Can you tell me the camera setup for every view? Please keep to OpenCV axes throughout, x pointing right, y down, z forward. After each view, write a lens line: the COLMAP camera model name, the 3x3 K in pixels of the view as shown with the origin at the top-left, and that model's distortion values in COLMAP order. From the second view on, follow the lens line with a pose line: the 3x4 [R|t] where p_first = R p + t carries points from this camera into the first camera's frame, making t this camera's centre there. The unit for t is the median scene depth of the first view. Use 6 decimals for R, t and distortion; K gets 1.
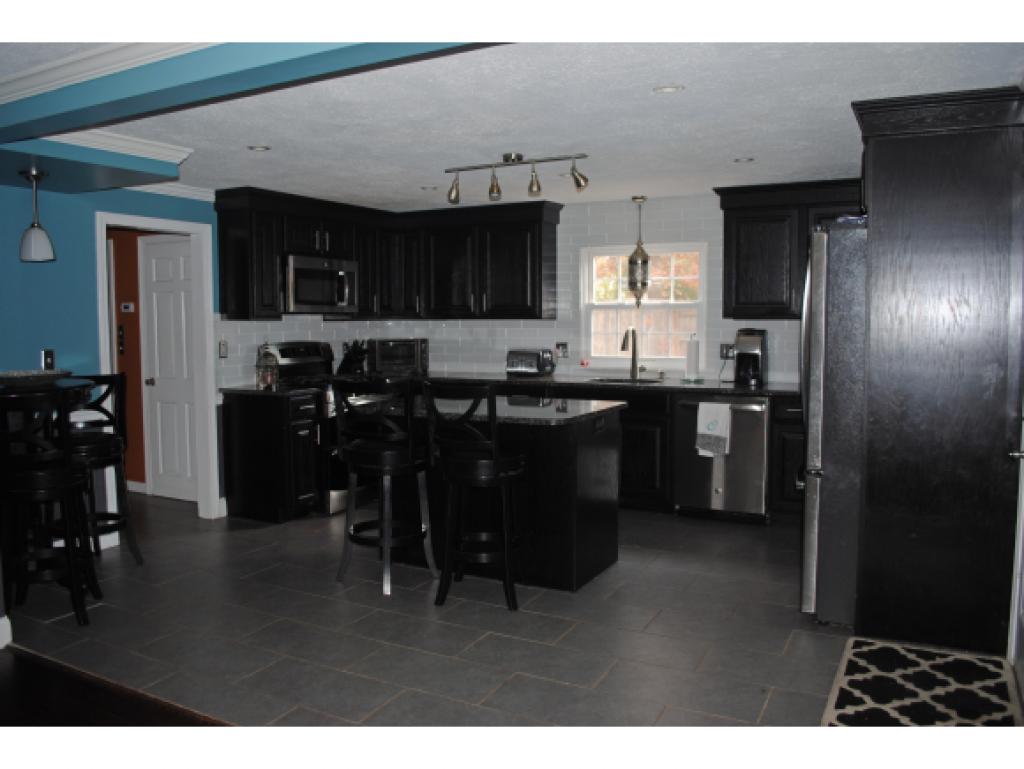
lens RADIAL K [[803.2, 0, 512.0], [0, 803.2, 384.5], [0, 0, 1]] dist [-0.092404, 0.000294]
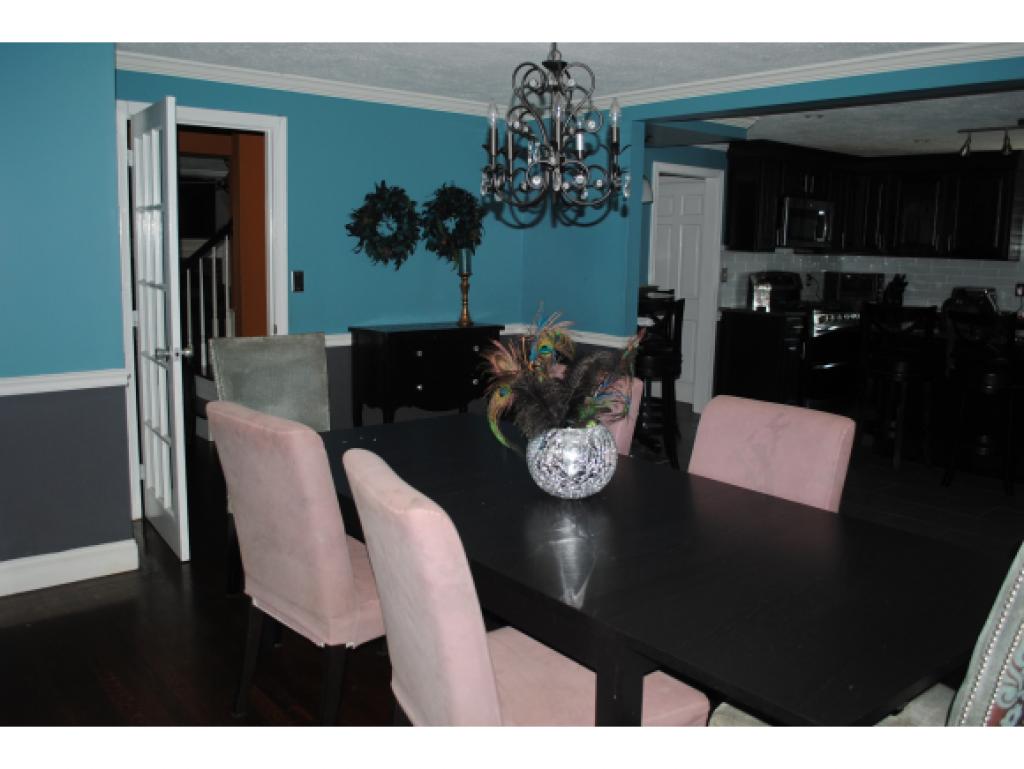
lens RADIAL K [[880.1, 0, 512.0], [0, 880.1, 384.5], [0, 0, 1]] dist [-0.061775, 0.005841]
pose [[0.932996, 0.082423, -0.350320, -0.179186], [-0.056206, 0.994848, 0.084374, 0.026003], [0.355469, -0.059030, 0.932822, -0.352683]]
